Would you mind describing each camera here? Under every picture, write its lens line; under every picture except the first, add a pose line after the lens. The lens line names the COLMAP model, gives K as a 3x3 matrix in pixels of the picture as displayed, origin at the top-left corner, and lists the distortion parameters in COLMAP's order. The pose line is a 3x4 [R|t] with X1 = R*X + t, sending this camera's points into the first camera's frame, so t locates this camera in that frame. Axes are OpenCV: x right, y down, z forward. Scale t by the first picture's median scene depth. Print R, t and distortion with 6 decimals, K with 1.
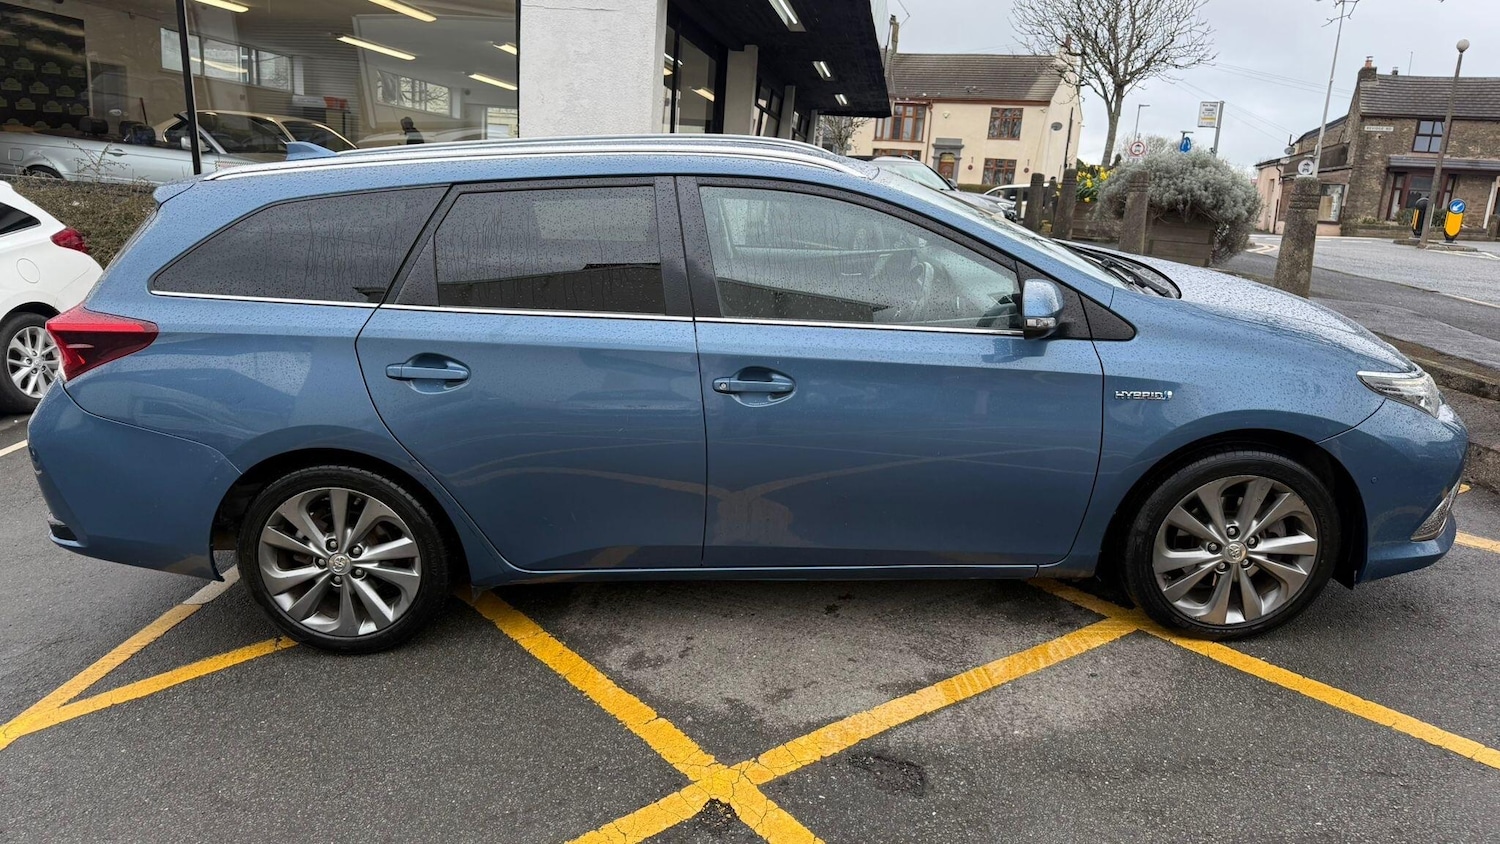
lens RADIAL K [[1059.7, 0, 752.8], [0, 1059.7, 420.7], [0, 0, 1]] dist [0.018450, -0.025720]
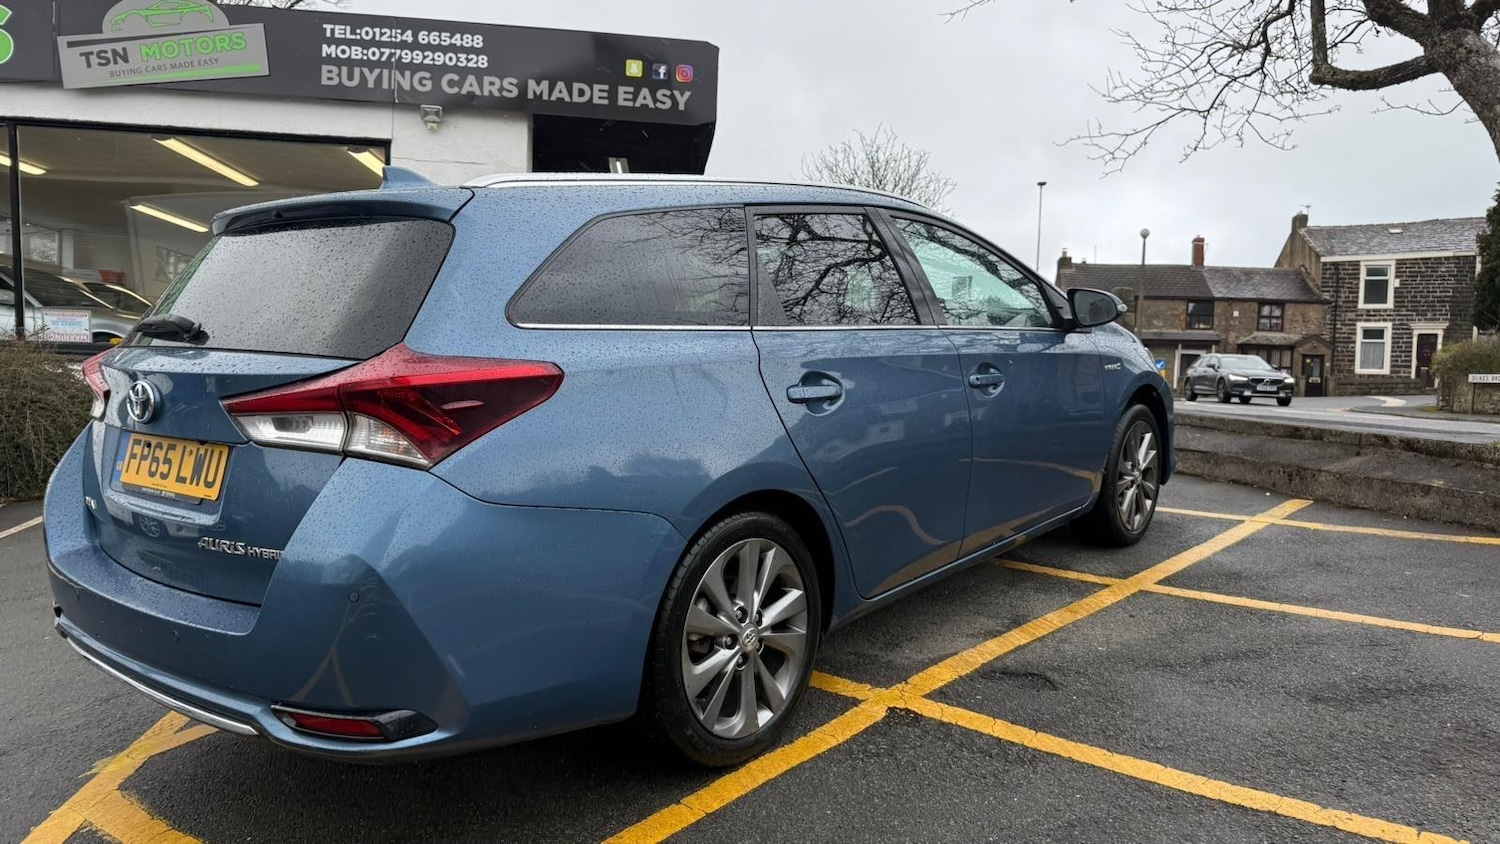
lens RADIAL K [[1059.7, 0, 752.9], [0, 1059.7, 420.7], [0, 0, 1]] dist [0.018450, -0.025720]
pose [[0.973207, -0.034695, 0.227297, -0.086682], [0.074173, 0.983073, -0.167526, 0.047222], [-0.217638, 0.179897, 0.959308, -0.022625]]
